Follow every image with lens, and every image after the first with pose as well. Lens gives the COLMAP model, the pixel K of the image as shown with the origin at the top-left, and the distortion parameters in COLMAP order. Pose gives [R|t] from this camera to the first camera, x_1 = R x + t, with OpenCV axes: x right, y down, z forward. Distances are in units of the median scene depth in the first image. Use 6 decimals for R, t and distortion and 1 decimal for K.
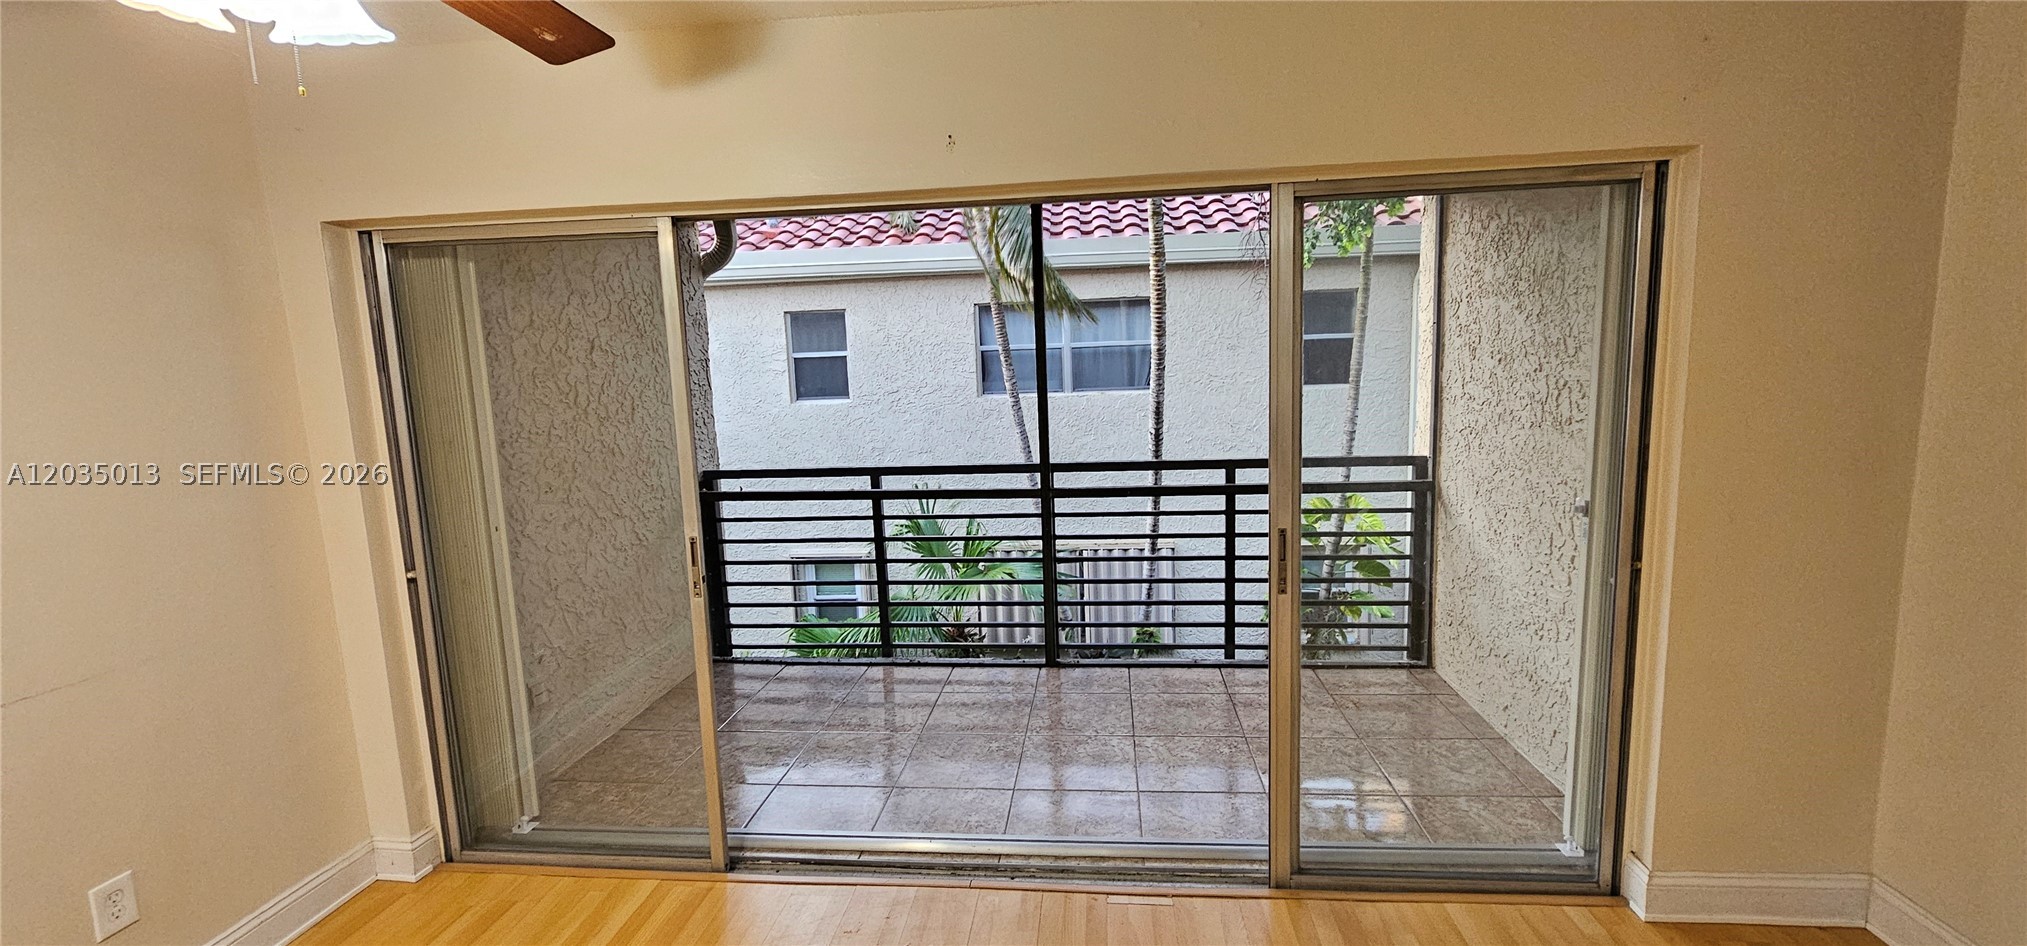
lens RADIAL K [[833.0, 0, 1023.7], [0, 833.0, 471.3], [0, 0, 1]] dist [-0.002658, 0.000161]
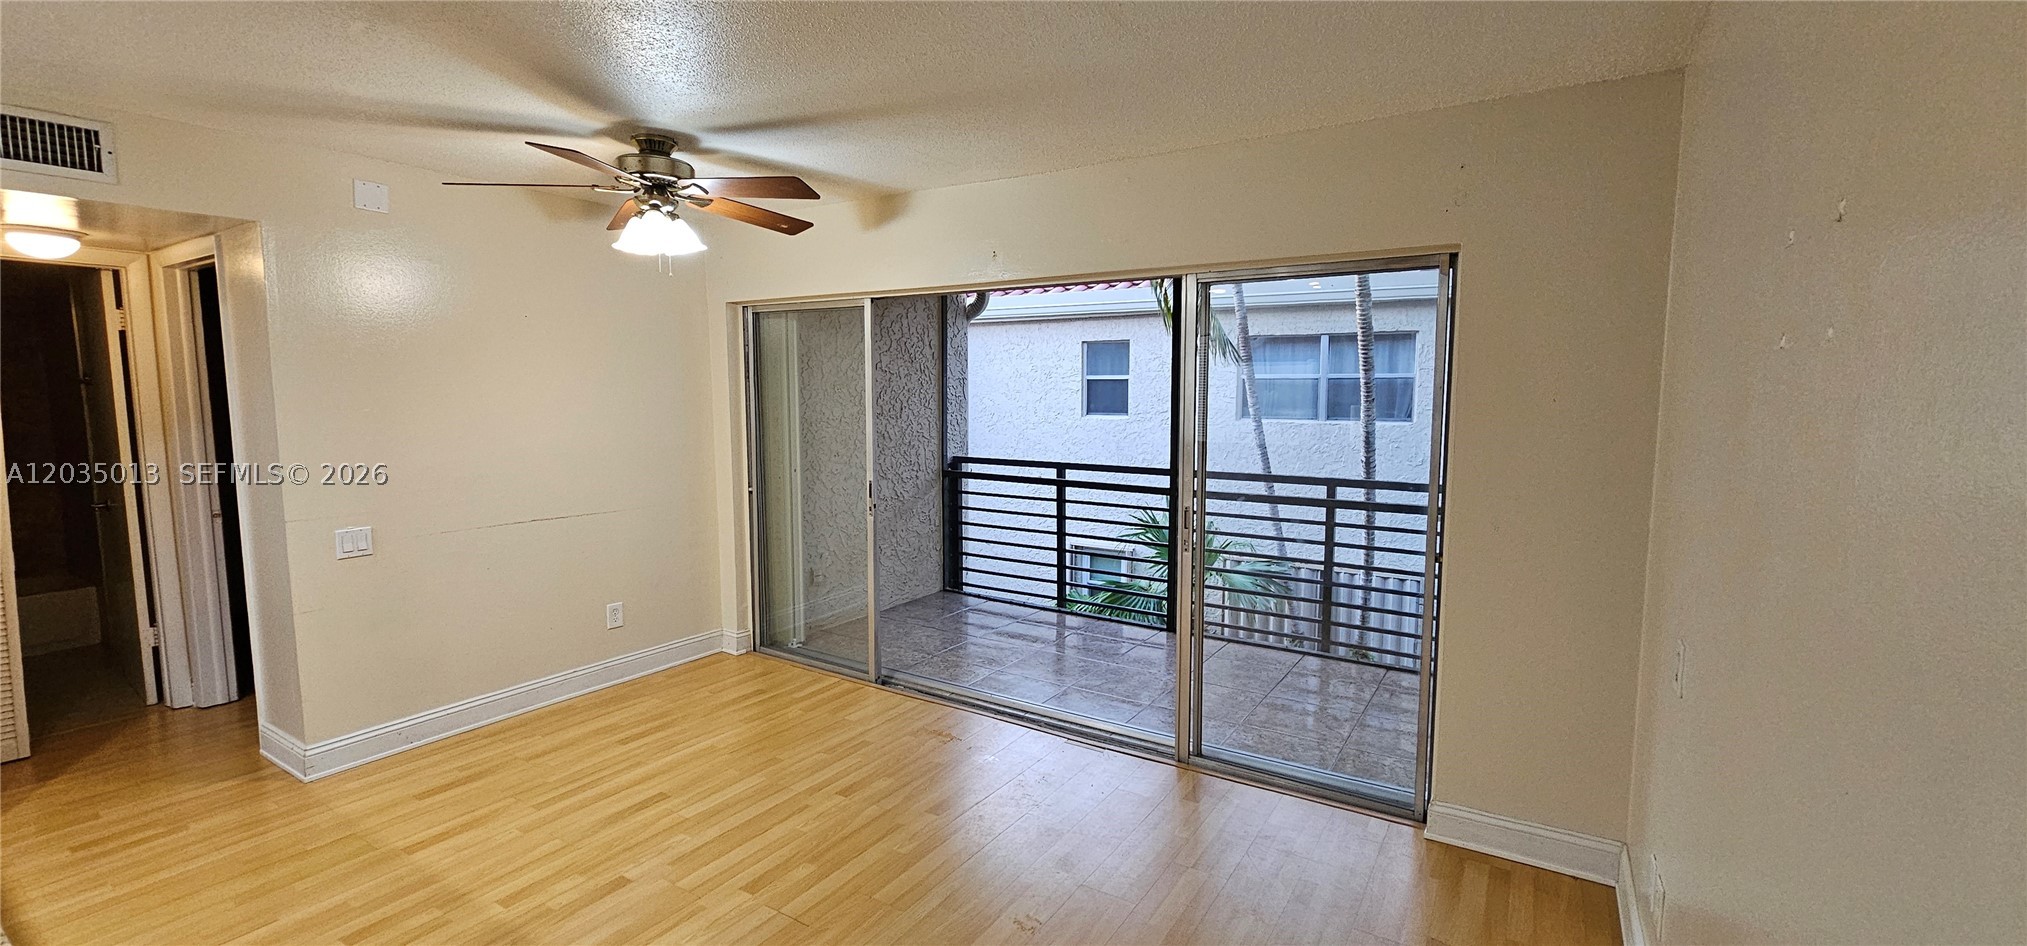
lens RADIAL K [[833.0, 0, 1014.2], [0, 833.0, 474.2], [0, 0, 1]] dist [-0.002658, 0.000161]
pose [[0.889304, 0.083423, -0.449643, 0.368102], [-0.093767, 0.995594, -0.000739, 0.022448], [0.447600, 0.042819, 0.893208, -0.235470]]
